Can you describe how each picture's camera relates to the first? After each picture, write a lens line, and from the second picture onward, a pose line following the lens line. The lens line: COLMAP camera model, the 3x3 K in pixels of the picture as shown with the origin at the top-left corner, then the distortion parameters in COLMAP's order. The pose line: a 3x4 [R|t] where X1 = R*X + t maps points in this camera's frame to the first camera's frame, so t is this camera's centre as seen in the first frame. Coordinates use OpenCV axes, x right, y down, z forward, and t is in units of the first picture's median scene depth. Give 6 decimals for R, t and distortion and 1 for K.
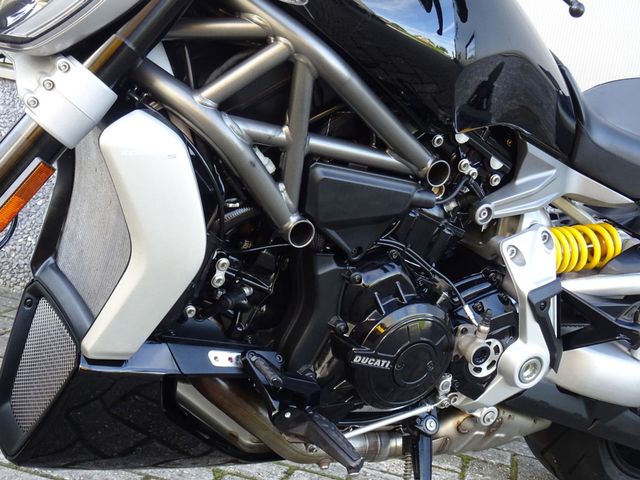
lens RADIAL K [[958.5, 0, 320.0], [0, 958.5, 240.0], [0, 0, 1]] dist [-0.019922, -0.023034]
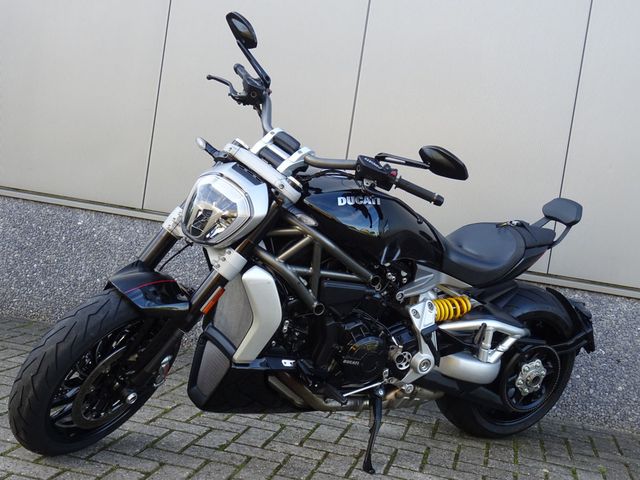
lens RADIAL K [[812.6, 0, 320.0], [0, 812.6, 240.0], [0, 0, 1]] dist [0.012756, 0.005326]
pose [[0.999081, -0.039274, -0.017160, 0.023107], [0.037998, 0.996877, -0.069232, -0.034900], [0.019825, 0.068516, 0.997453, -0.964872]]
